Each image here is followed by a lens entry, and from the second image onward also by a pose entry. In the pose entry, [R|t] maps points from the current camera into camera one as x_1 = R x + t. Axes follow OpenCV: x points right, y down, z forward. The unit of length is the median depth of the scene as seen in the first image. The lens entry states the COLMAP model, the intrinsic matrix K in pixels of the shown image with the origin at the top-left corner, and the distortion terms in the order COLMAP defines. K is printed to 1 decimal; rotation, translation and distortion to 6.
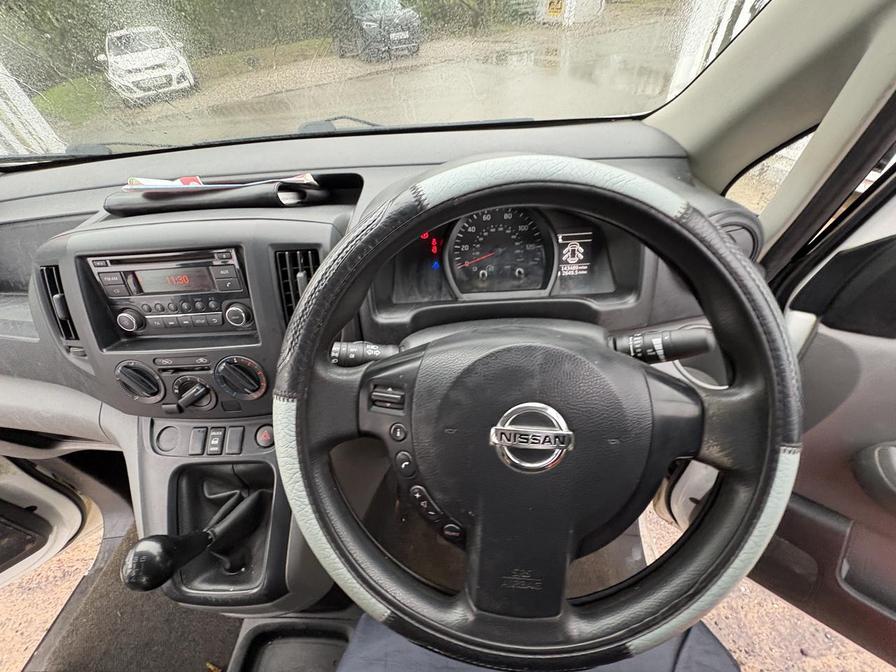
lens RADIAL K [[355.8, 0, 447.6], [0, 355.8, 336.5], [0, 0, 1]] dist [0.001450, -0.000387]
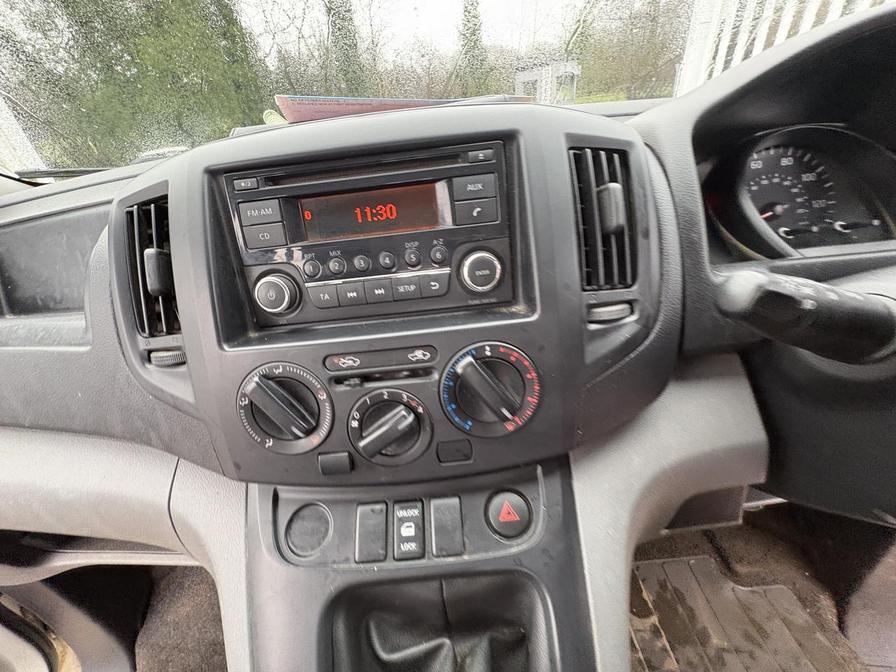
lens RADIAL K [[355.8, 0, 447.6], [0, 355.8, 336.5], [0, 0, 1]] dist [0.001450, -0.000387]
pose [[0.998966, -0.041908, 0.017642, -0.616967], [0.044791, 0.973763, -0.223115, 0.147802], [-0.007829, 0.223674, 0.974633, 0.462283]]
